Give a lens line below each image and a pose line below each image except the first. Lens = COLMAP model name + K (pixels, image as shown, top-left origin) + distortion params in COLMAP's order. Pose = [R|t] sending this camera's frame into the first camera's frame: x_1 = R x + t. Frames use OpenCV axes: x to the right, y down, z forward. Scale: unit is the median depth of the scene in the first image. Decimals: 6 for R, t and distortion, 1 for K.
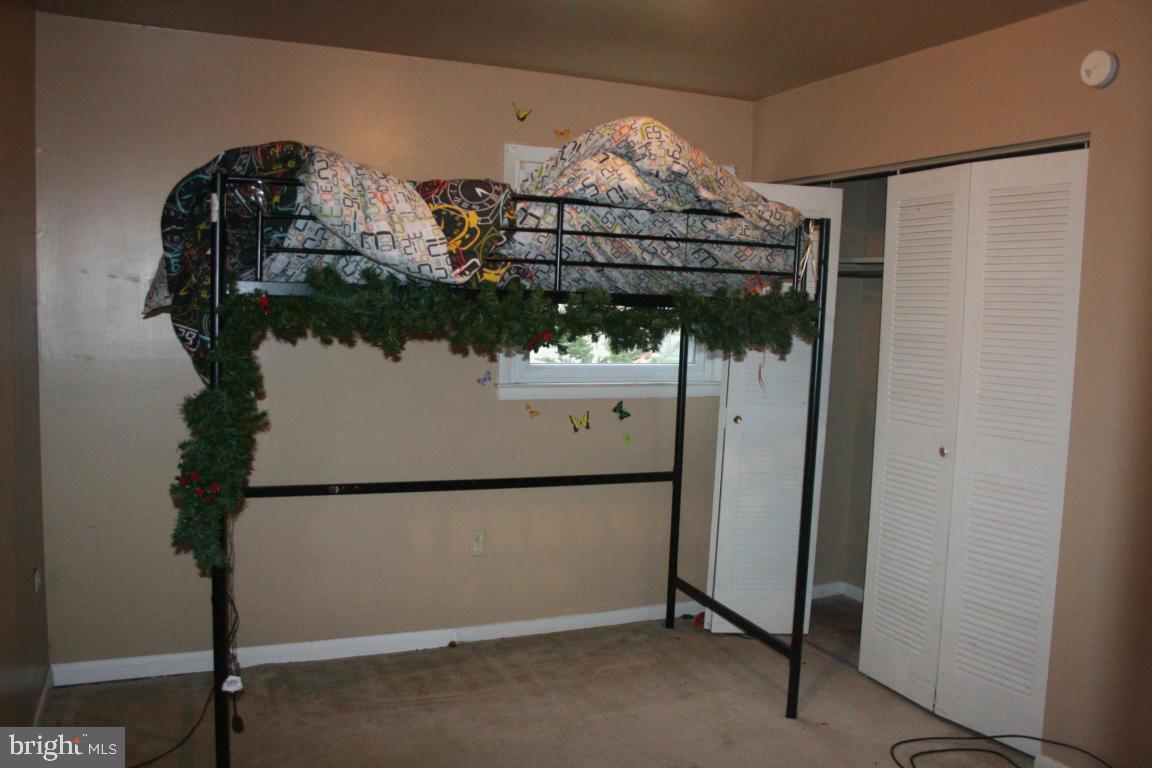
lens RADIAL K [[951.3, 0, 576.0], [0, 951.3, 384.0], [0, 0, 1]] dist [-0.161849, 0.159521]
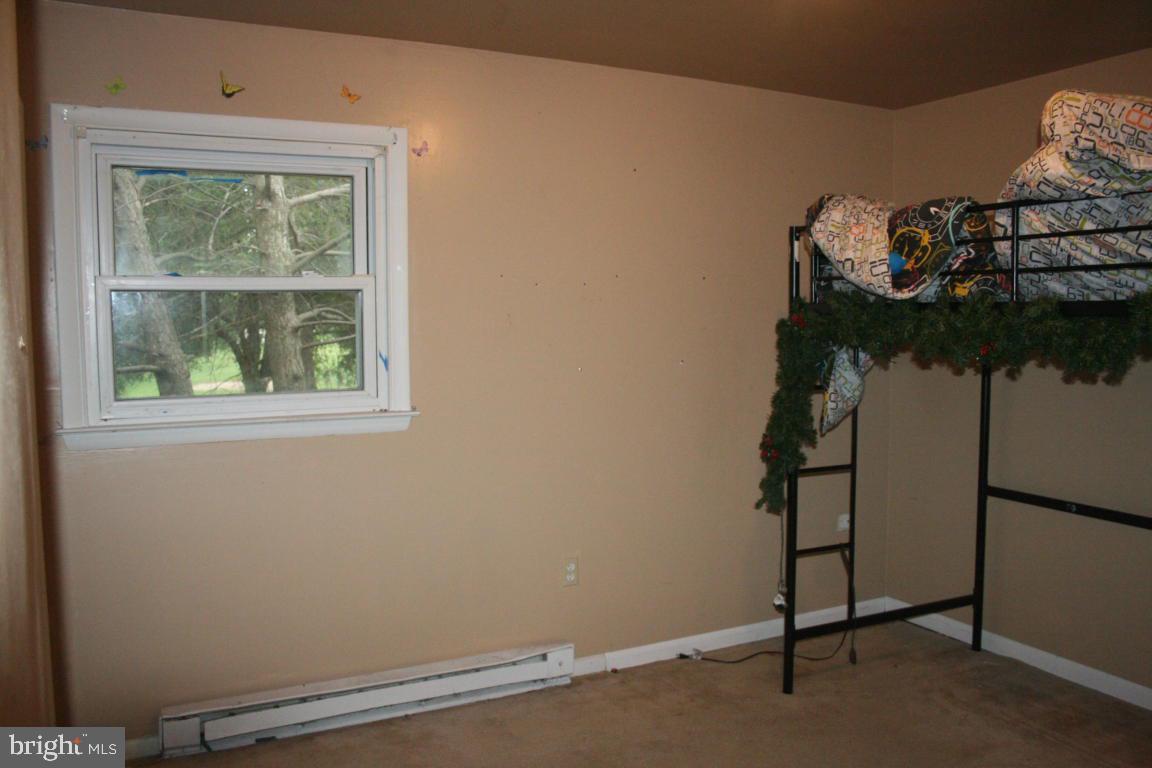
lens RADIAL K [[951.3, 0, 576.0], [0, 951.3, 384.0], [0, 0, 1]] dist [-0.161849, 0.159521]
pose [[0.062705, 0.042697, -0.997118, 0.876428], [-0.076774, 0.996330, 0.037835, -0.018912], [0.995075, 0.074181, 0.065753, 0.528270]]
